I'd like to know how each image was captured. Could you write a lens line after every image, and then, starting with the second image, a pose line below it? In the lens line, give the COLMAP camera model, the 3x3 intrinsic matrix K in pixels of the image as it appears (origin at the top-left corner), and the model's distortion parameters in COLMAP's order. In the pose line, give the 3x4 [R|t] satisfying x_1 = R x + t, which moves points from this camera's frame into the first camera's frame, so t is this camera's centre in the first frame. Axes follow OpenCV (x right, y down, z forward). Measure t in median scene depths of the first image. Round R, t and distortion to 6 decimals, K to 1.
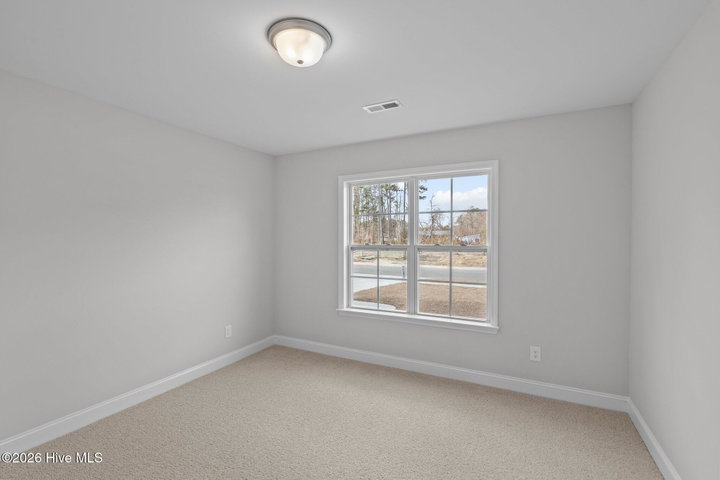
lens RADIAL K [[314.0, 0, 364.0], [0, 314.0, 237.5], [0, 0, 1]] dist [-0.000656, 0.000024]
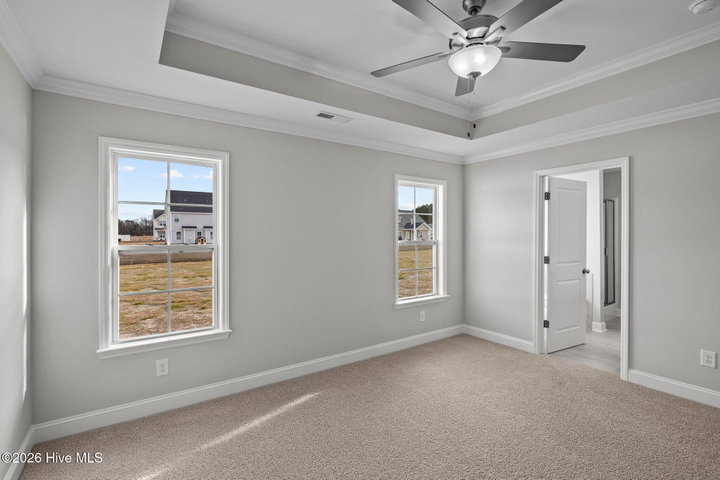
lens RADIAL K [[346.9, 0, 364.2], [0, 346.9, 233.0], [0, 0, 1]] dist [-0.002721, -0.001653]
pose [[0.480008, 0.000968, 0.877264, -0.291348], [0.004740, 0.999982, -0.003697, -0.001081], [-0.877251, 0.005933, 0.479995, 0.139872]]
